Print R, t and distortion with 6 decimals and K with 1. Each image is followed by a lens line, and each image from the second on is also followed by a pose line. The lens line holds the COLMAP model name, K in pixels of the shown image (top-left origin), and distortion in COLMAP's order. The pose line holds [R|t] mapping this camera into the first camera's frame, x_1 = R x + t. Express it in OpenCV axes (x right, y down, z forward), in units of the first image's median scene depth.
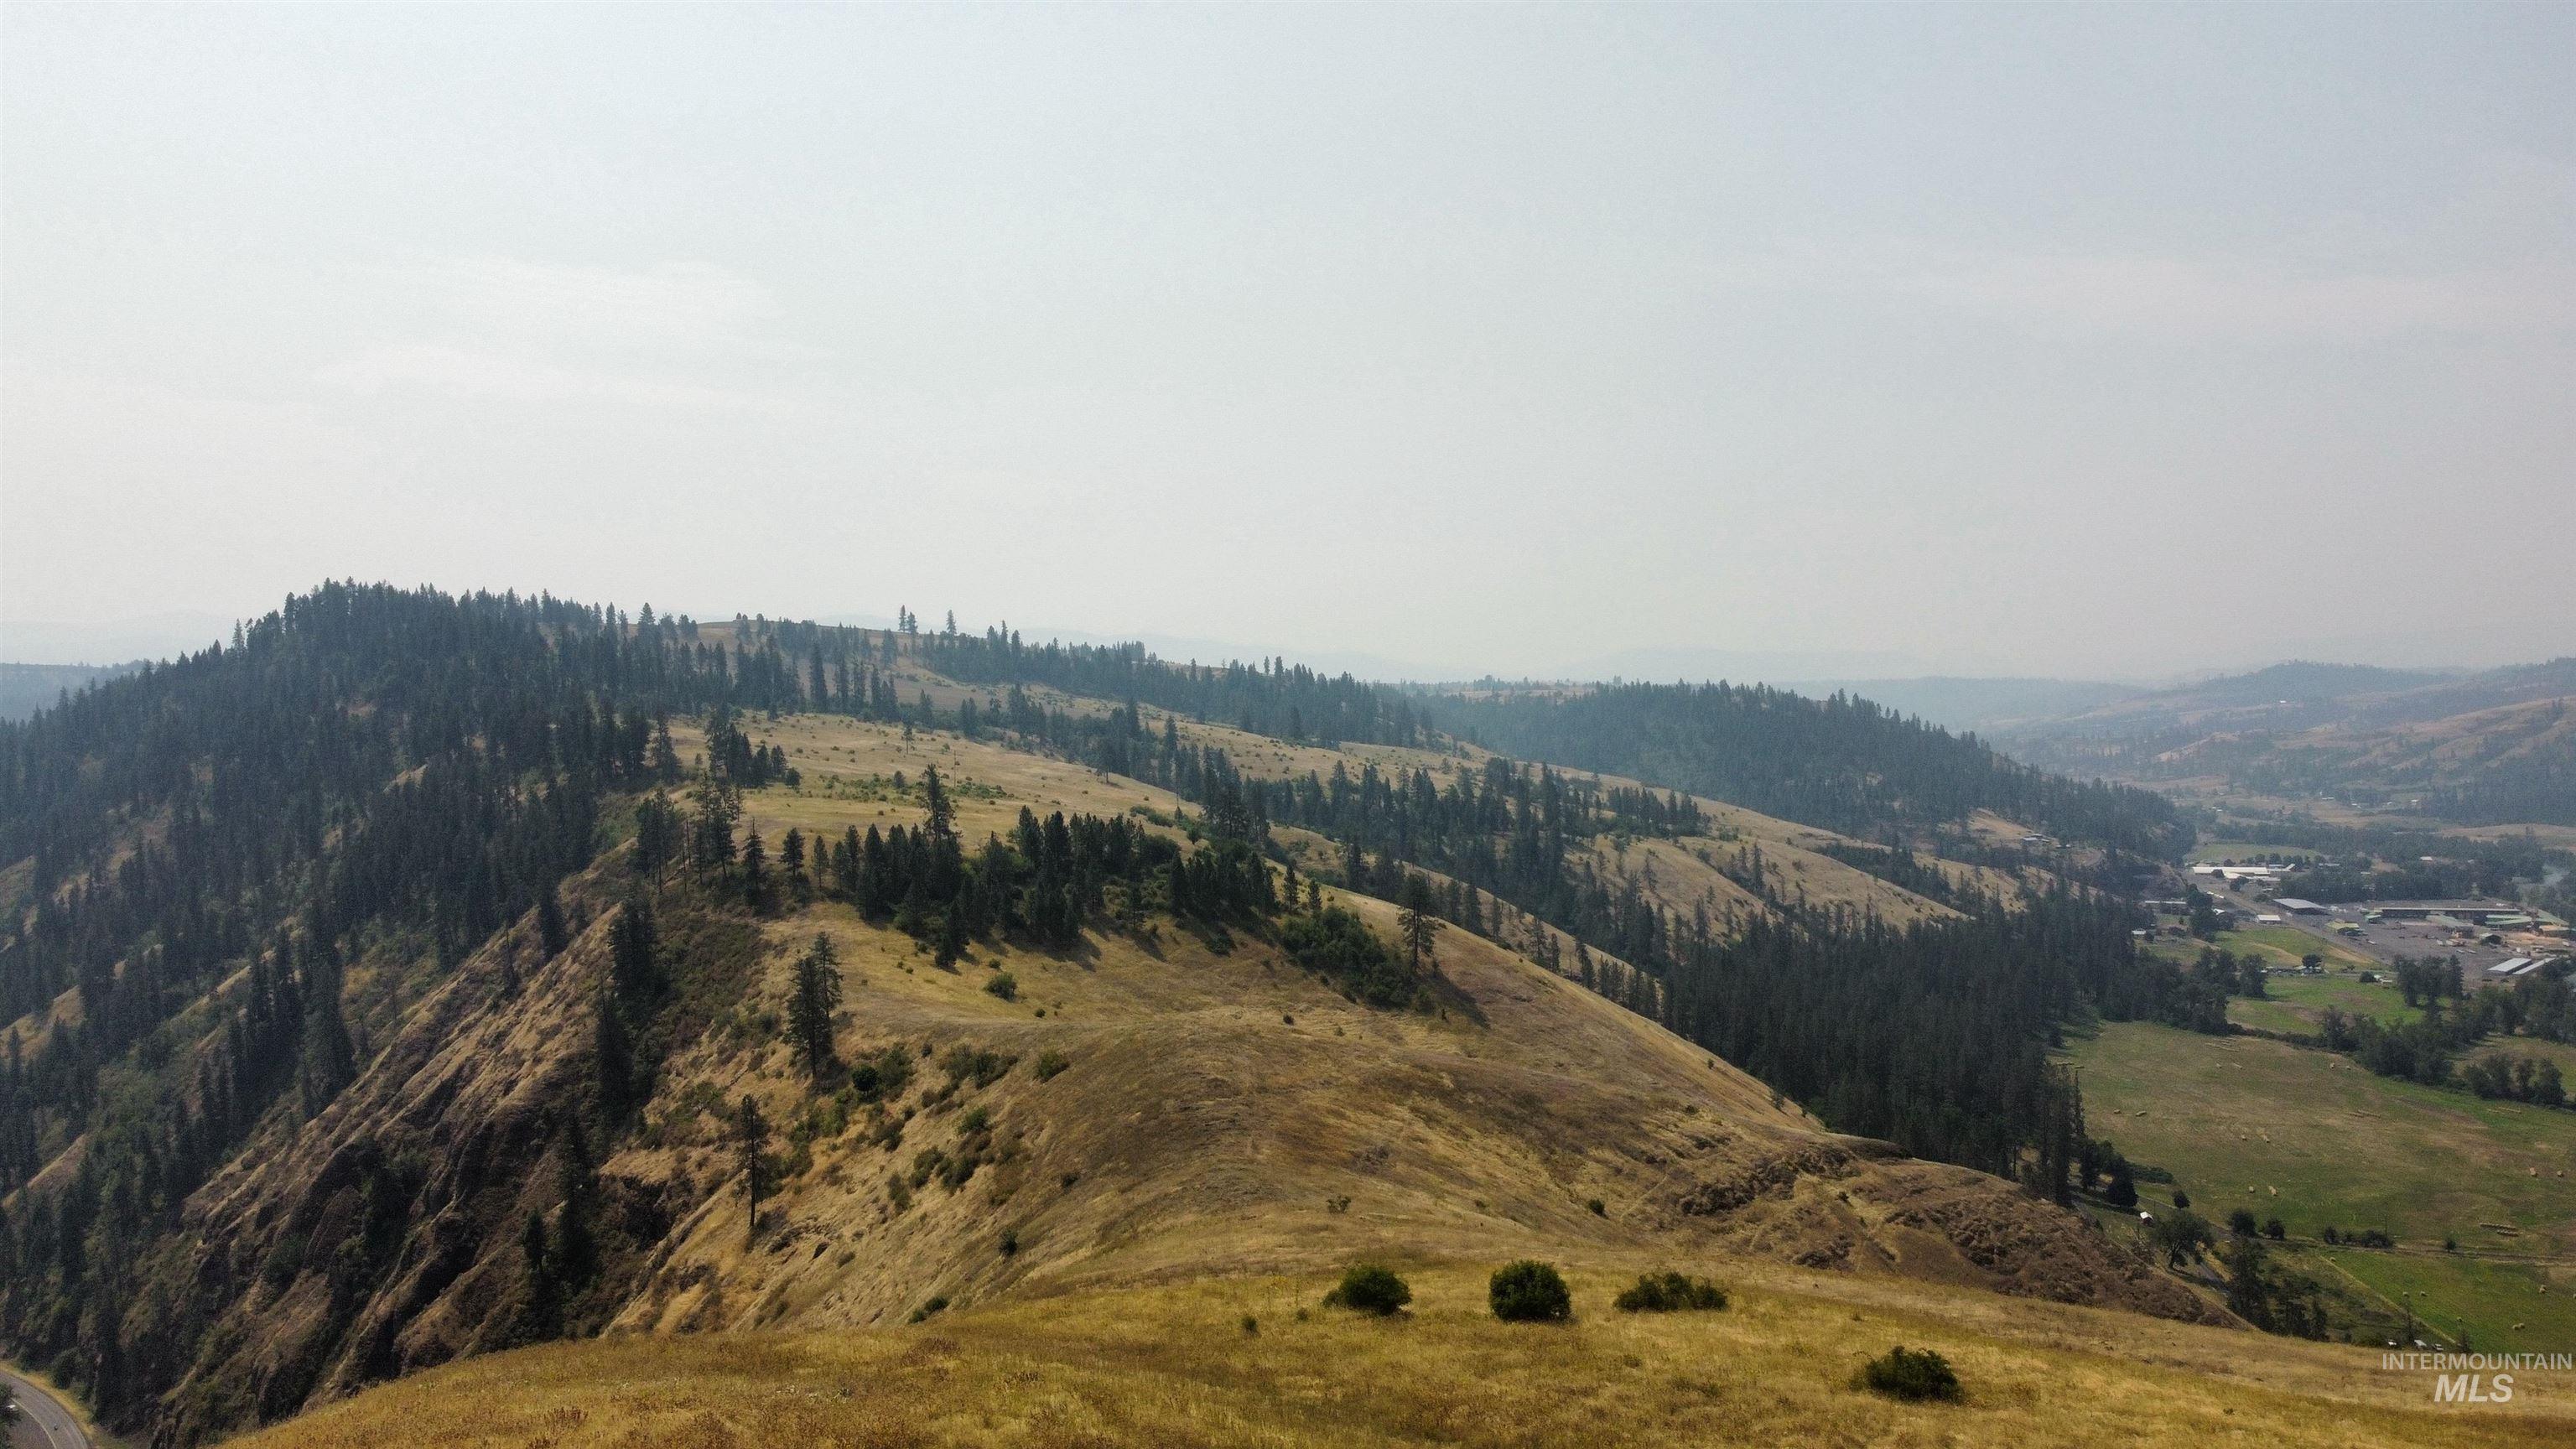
lens RADIAL K [[1961.9, 0, 1307.5], [0, 1961.9, 721.0], [0, 0, 1]] dist [-0.005711, 0.007259]
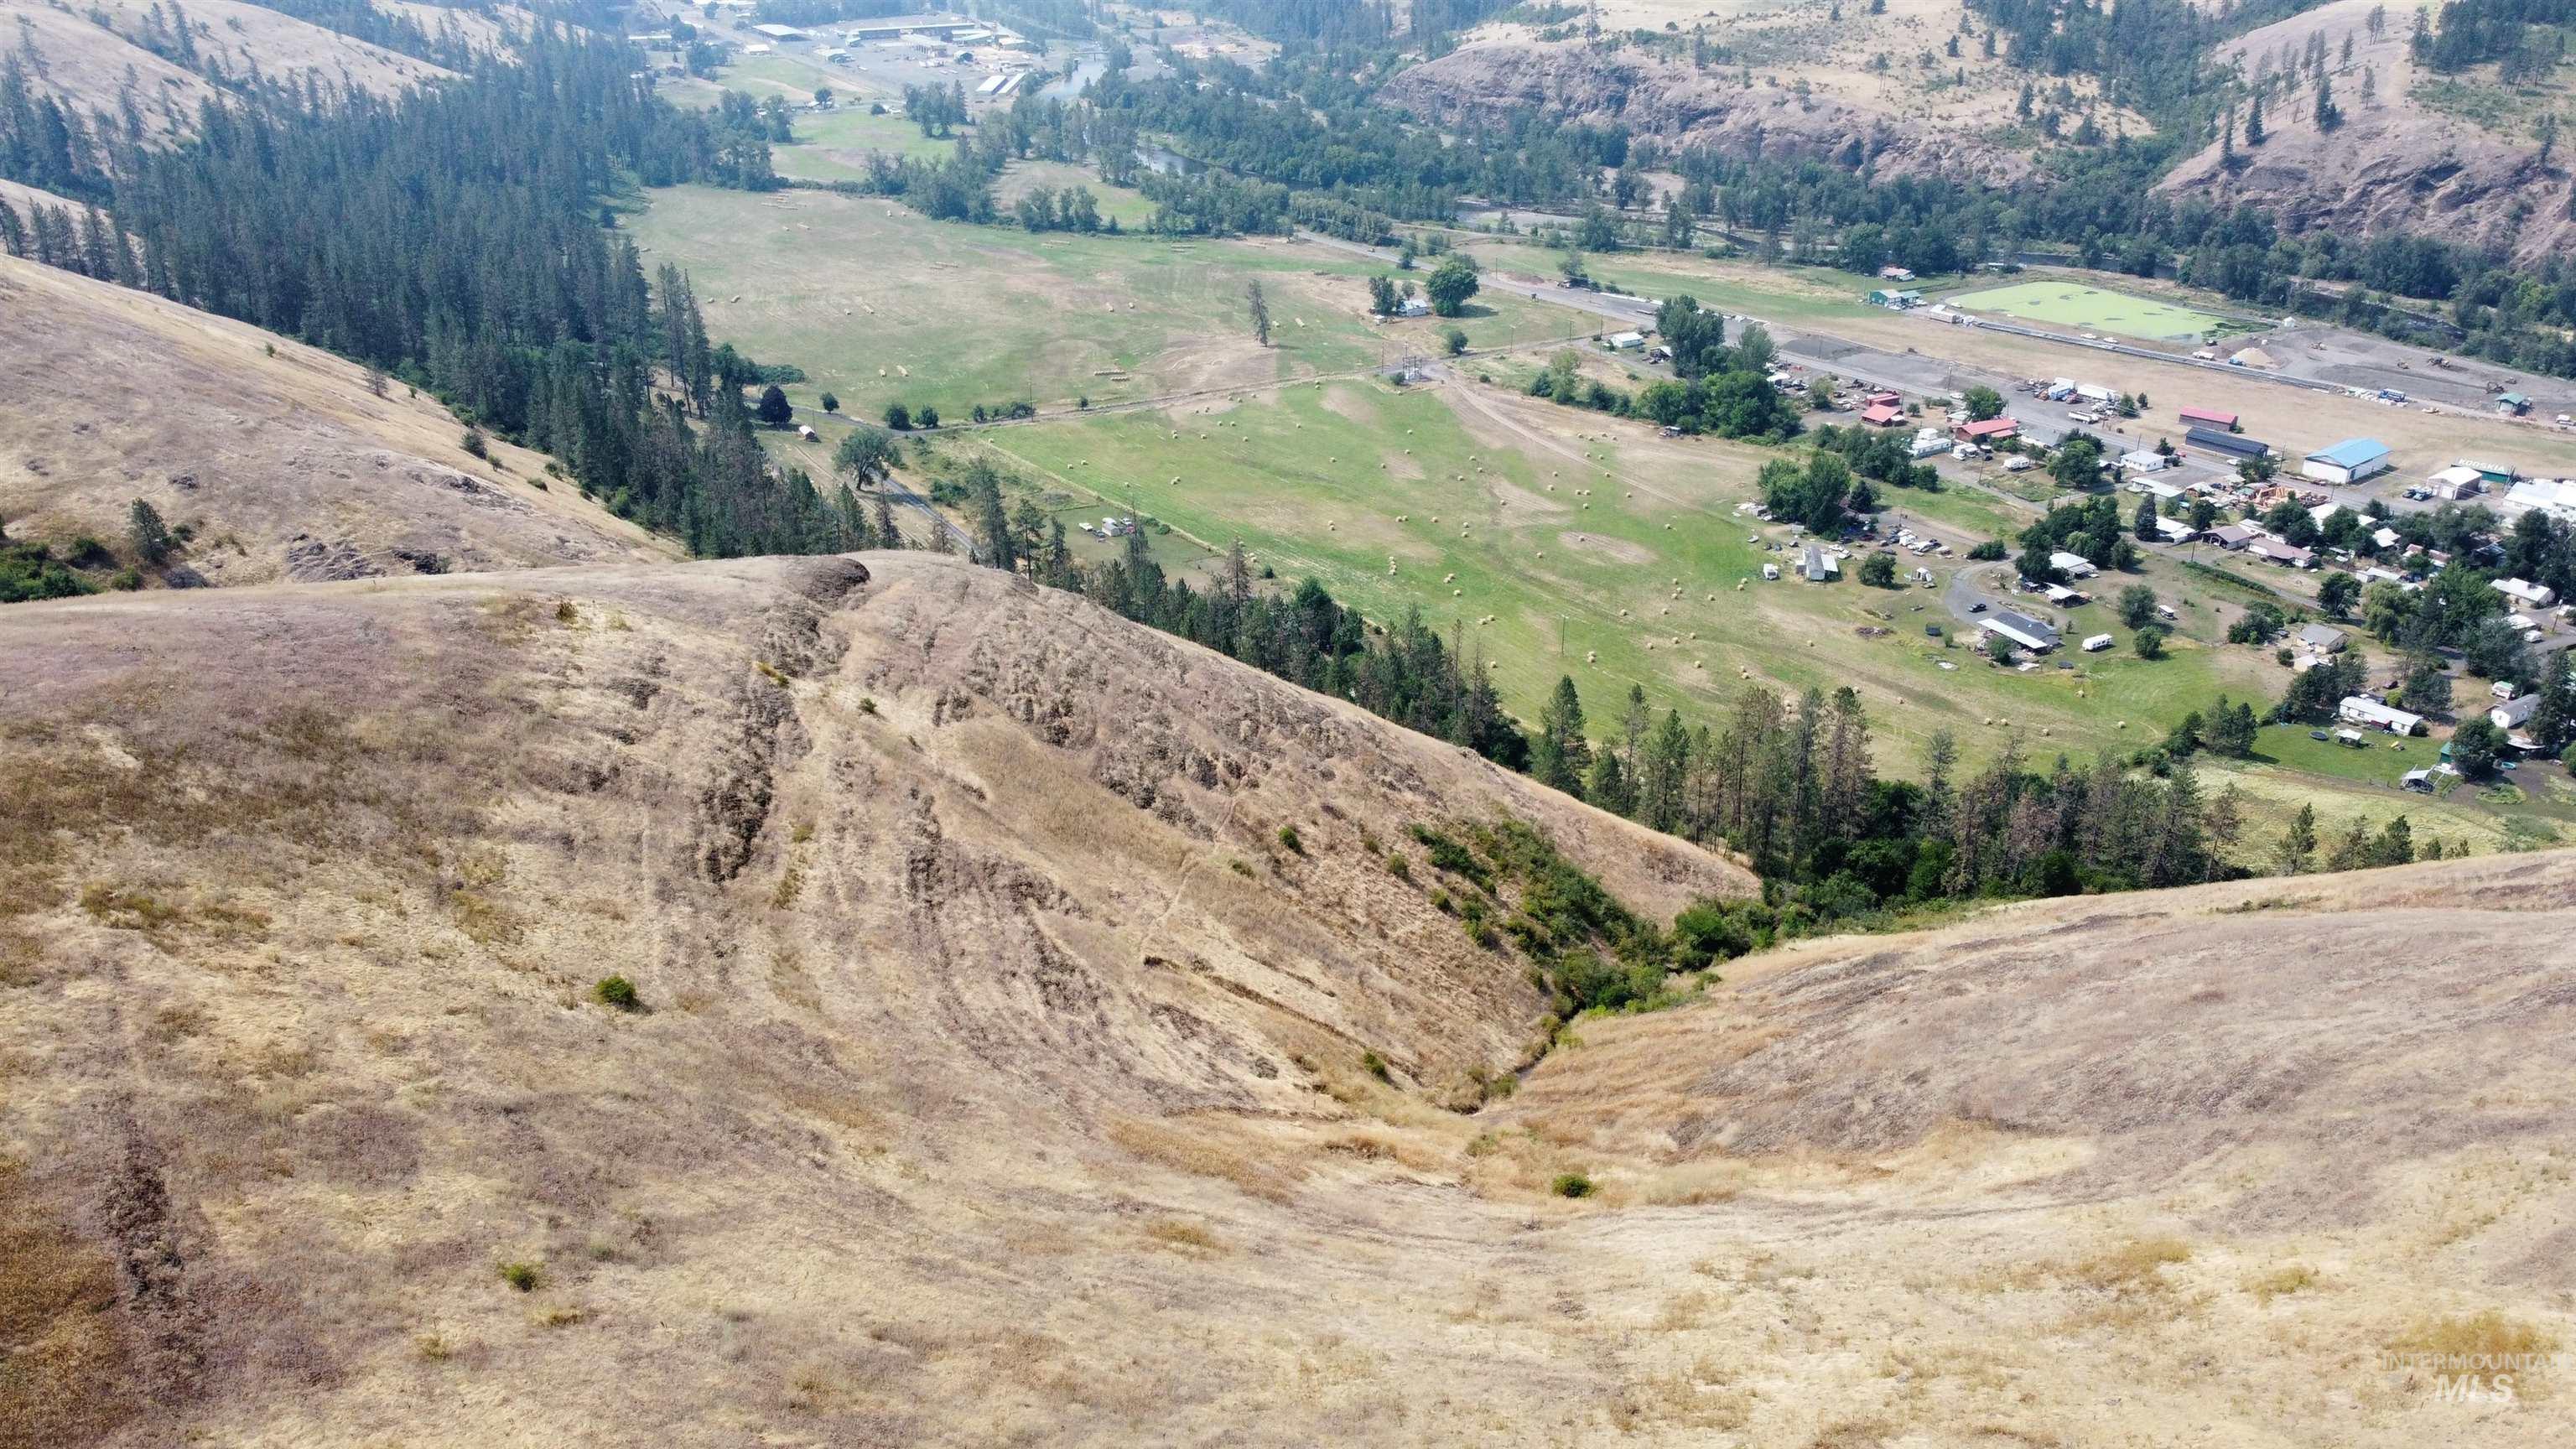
lens RADIAL K [[1961.9, 0, 1307.5], [0, 1961.9, 721.0], [0, 0, 1]] dist [-0.005711, 0.007259]
pose [[0.729953, -0.281056, 0.623038, -0.000970], [-0.005476, 0.909110, 0.416520, -0.001091], [-0.683476, -0.307452, 0.662068, 0.126313]]
